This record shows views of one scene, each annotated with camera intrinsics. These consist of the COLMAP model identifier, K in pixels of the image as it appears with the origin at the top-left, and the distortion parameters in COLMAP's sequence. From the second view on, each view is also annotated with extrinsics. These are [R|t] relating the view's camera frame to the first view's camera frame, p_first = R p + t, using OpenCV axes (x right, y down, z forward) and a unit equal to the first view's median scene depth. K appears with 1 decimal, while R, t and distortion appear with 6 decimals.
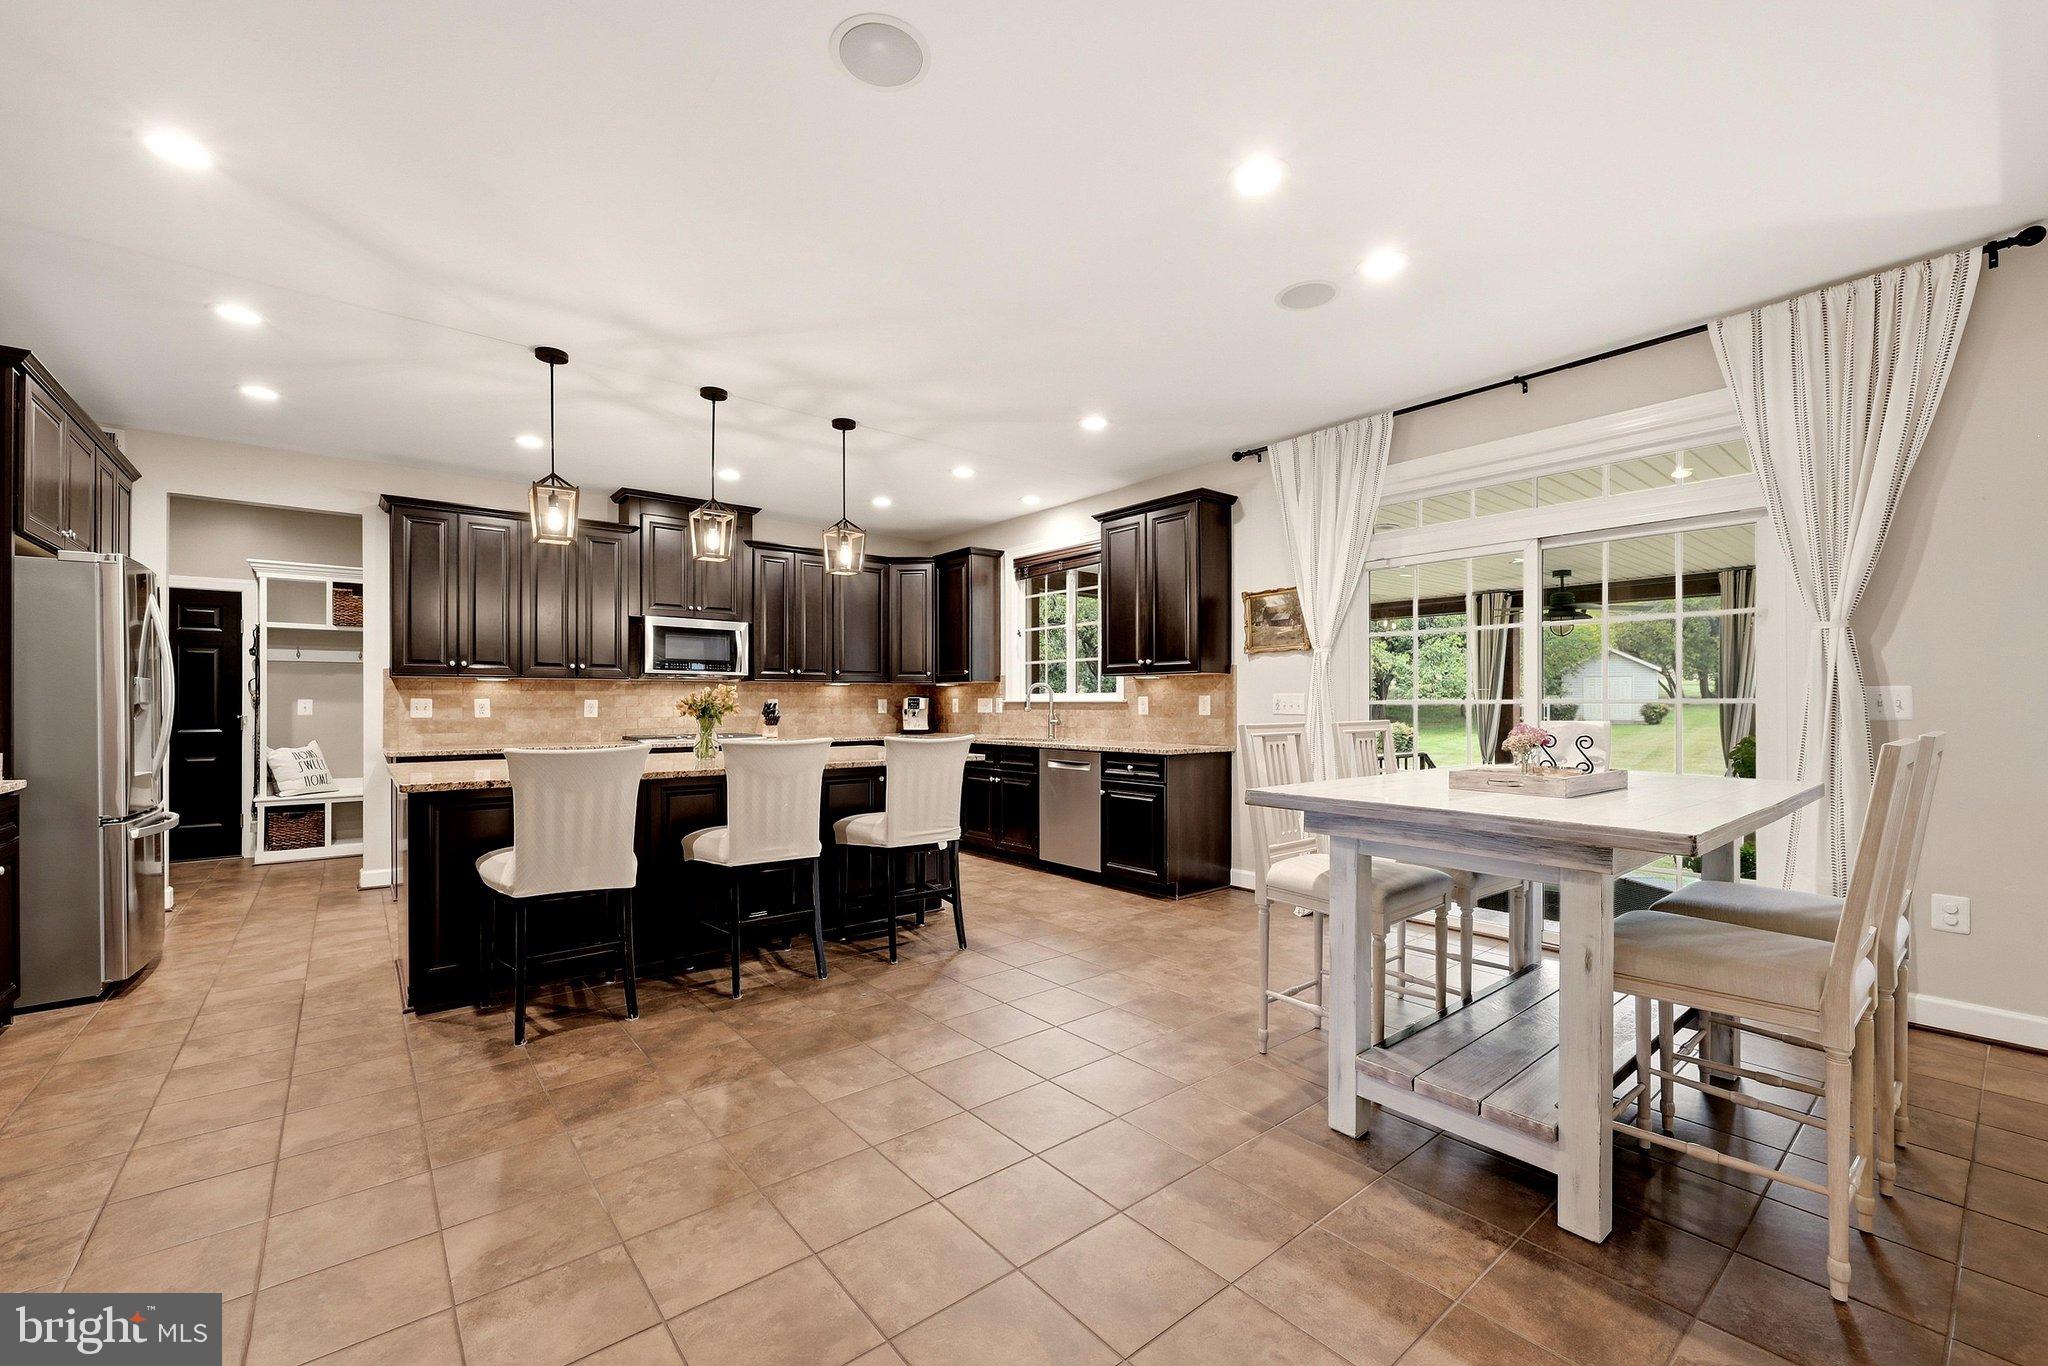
lens RADIAL K [[836.3, 0, 1018.7], [0, 836.3, 702.5], [0, 0, 1]] dist [-0.000681, -0.000083]
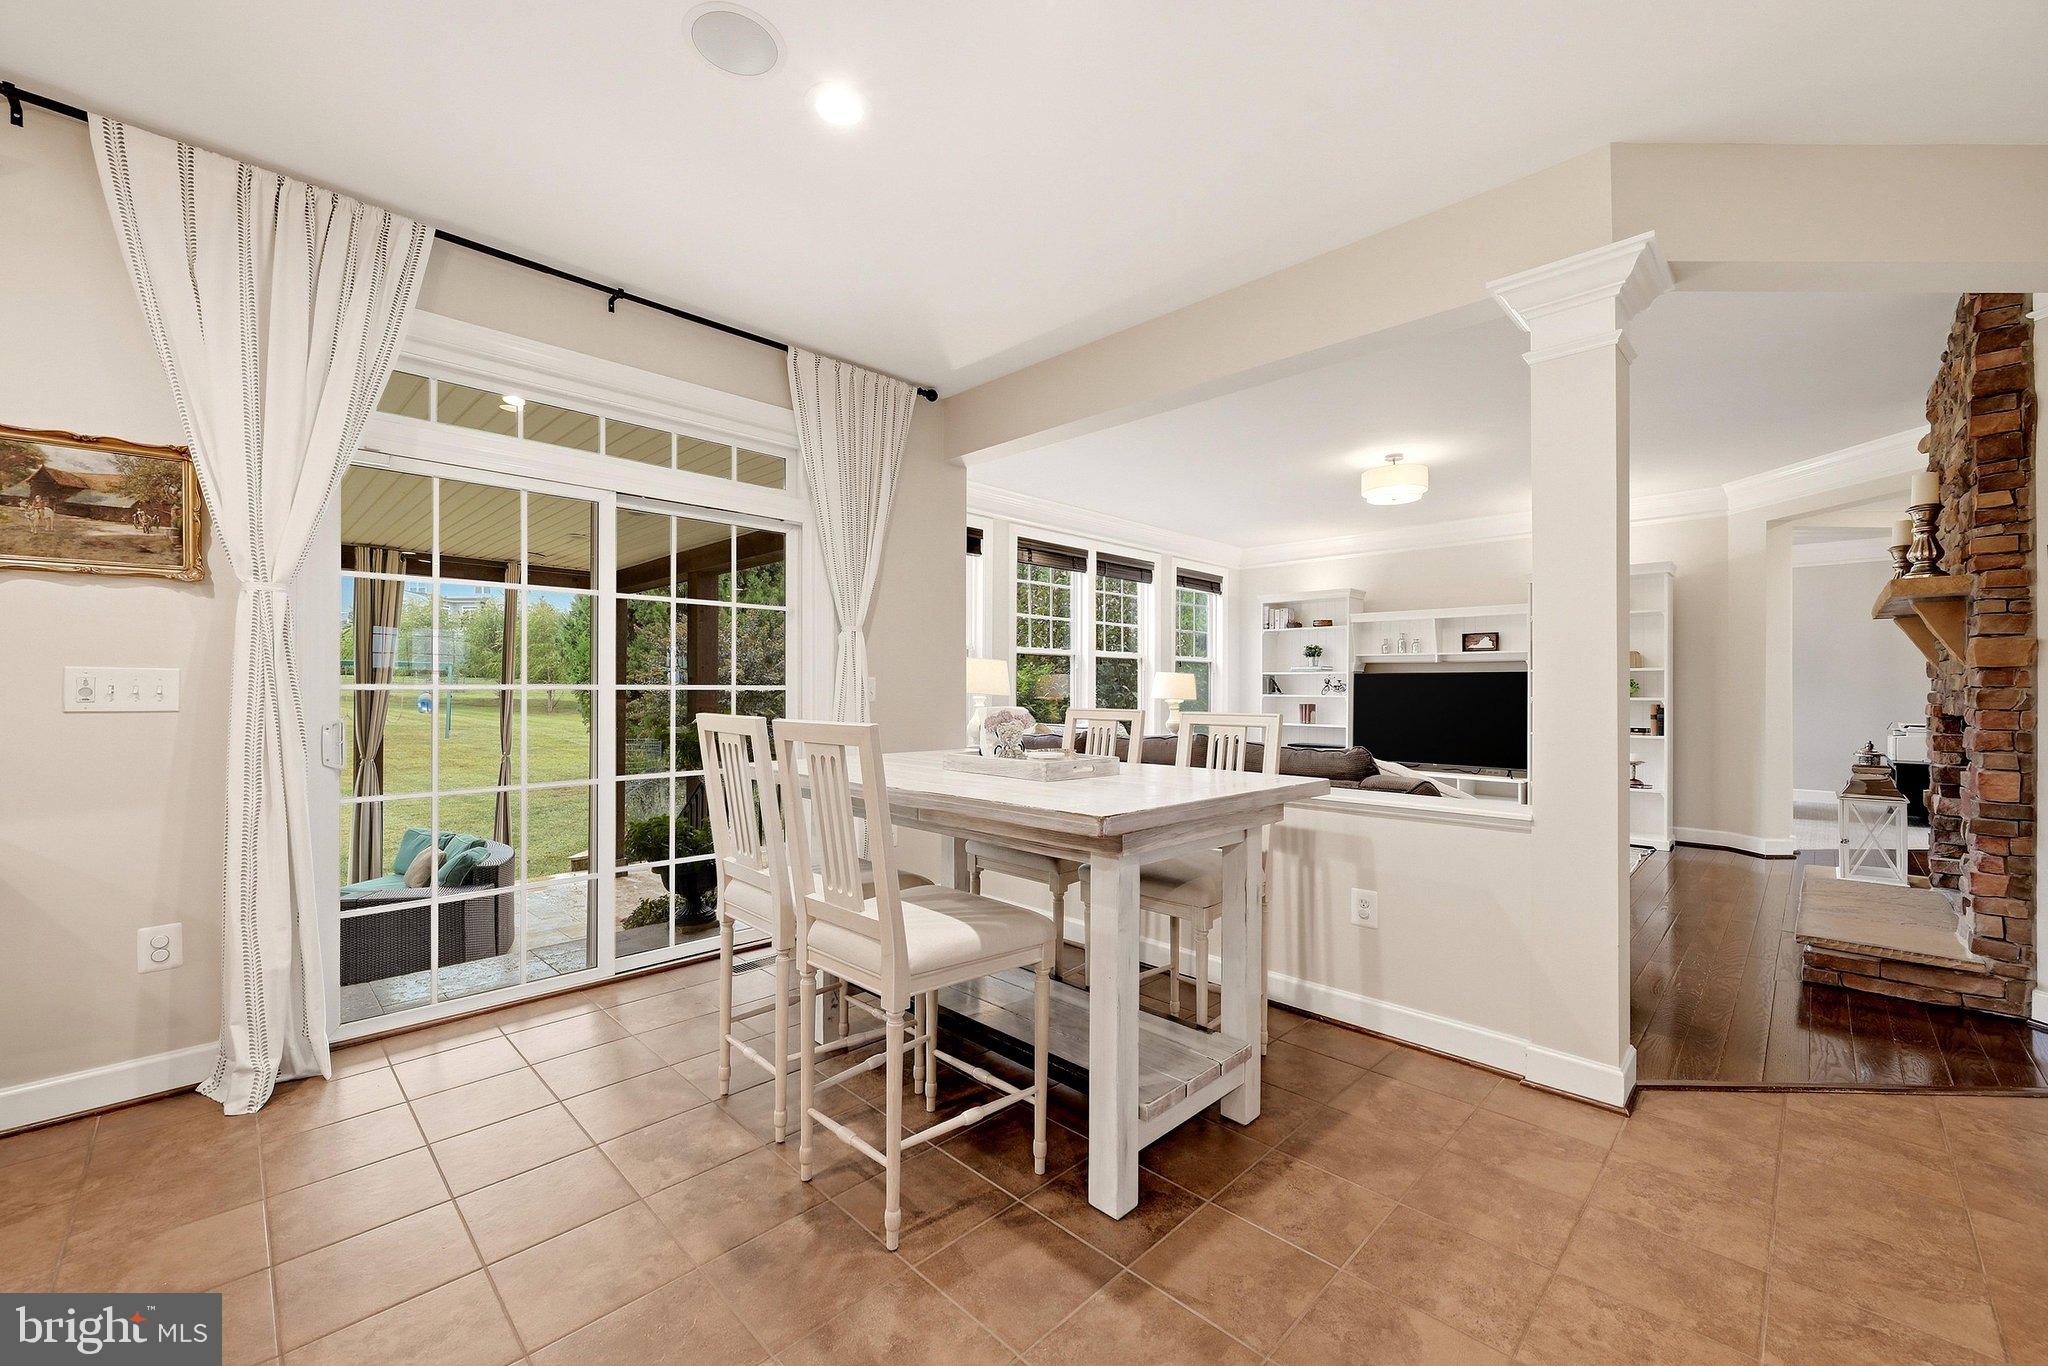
lens RADIAL K [[814.2, 0, 1023.3], [0, 814.2, 682.1], [0, 0, 1]] dist [-0.000799, -0.000271]
pose [[-0.113347, 0.010572, 0.993499, -0.209716], [-0.003011, 0.999935, -0.010984, 0.000873], [-0.993551, -0.004236, -0.113308, 0.624138]]
